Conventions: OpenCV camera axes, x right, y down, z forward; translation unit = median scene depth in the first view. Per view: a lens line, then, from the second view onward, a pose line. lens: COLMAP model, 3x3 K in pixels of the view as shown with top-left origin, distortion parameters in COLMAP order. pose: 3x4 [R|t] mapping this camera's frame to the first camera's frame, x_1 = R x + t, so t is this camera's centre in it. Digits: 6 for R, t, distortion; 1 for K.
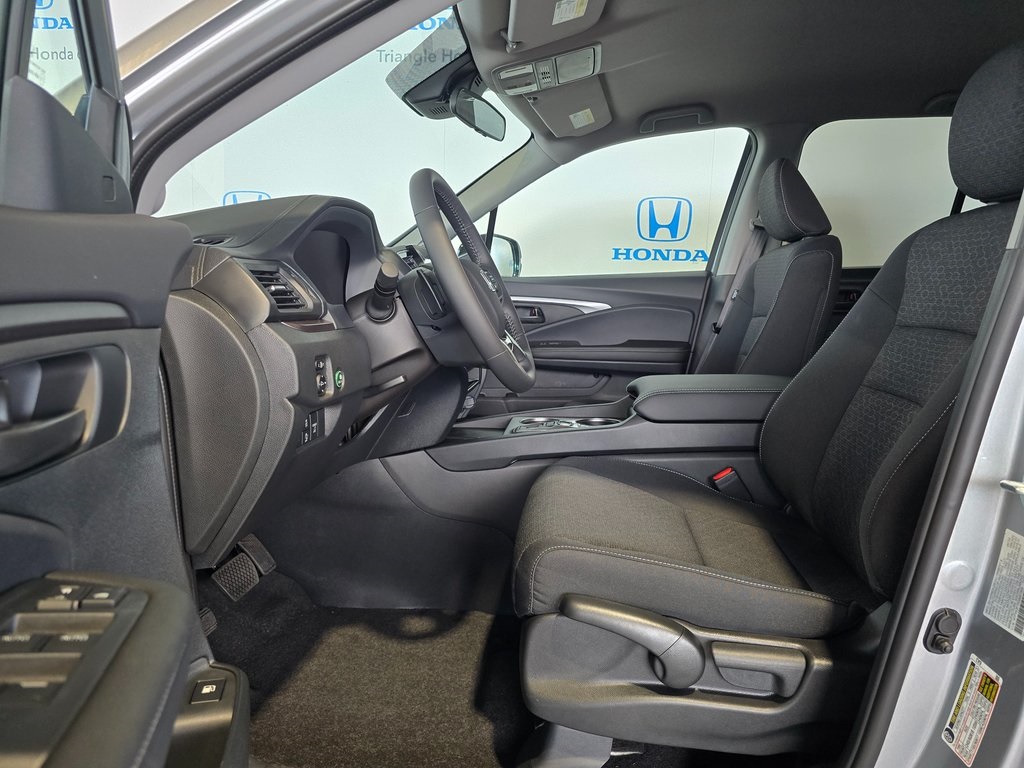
lens RADIAL K [[704.6, 0, 503.2], [0, 704.6, 394.1], [0, 0, 1]] dist [0.043201, -0.031440]
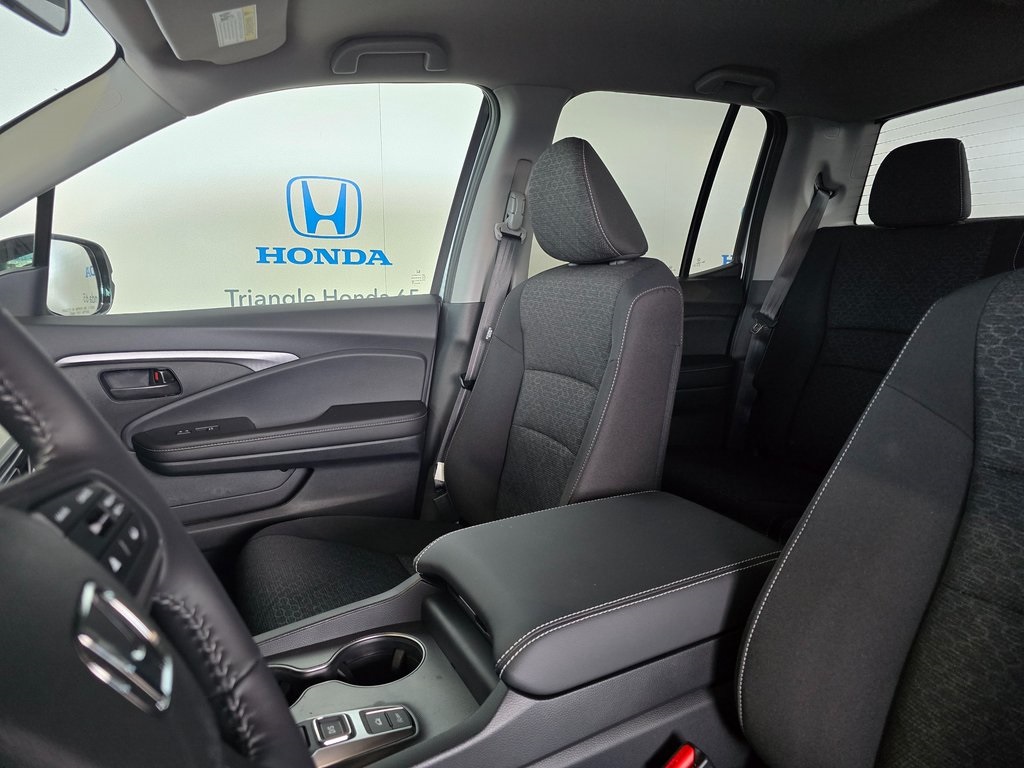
lens RADIAL K [[693.8, 0, 516.1], [0, 693.8, 383.3], [0, 0, 1]] dist [0.040209, -0.015763]
pose [[0.840471, -0.110011, 0.530571, -0.012774], [0.096276, 0.993912, 0.053571, -0.109239], [-0.533235, 0.006056, 0.845946, 0.360537]]
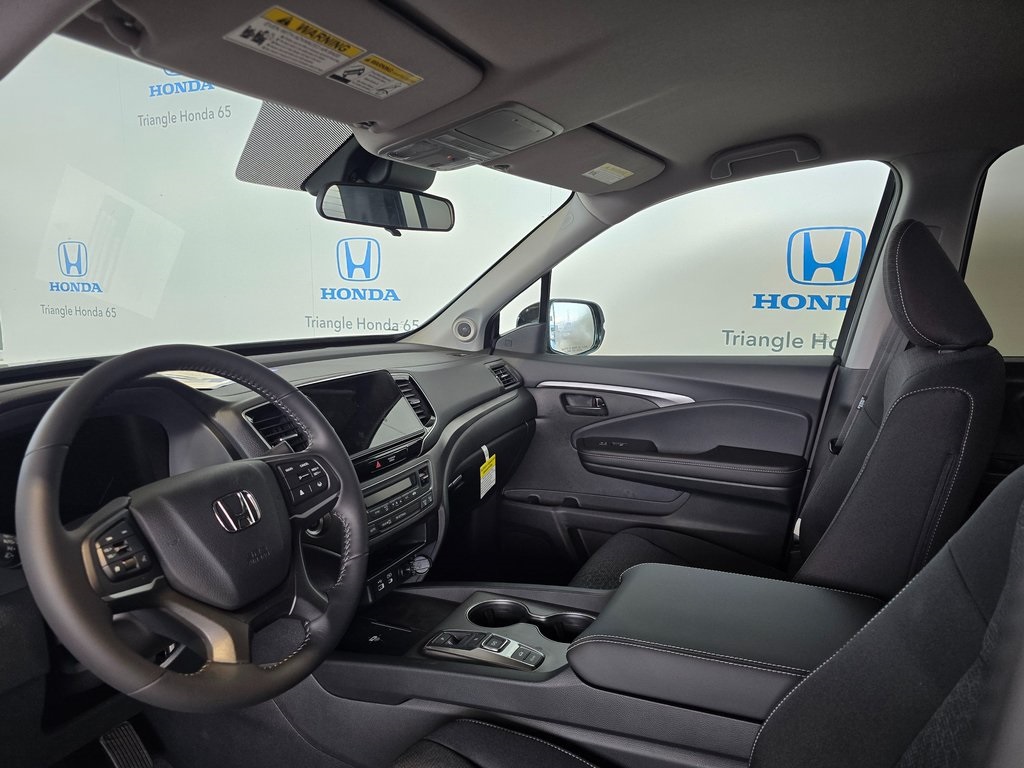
lens RADIAL K [[693.8, 0, 510.3], [0, 693.8, 386.4], [0, 0, 1]] dist [0.040209, -0.015763]
pose [[0.945881, 0.032232, -0.322910, 0.195809], [-0.029342, 0.999474, 0.013815, -0.135853], [0.323186, -0.003592, 0.946329, 0.220923]]
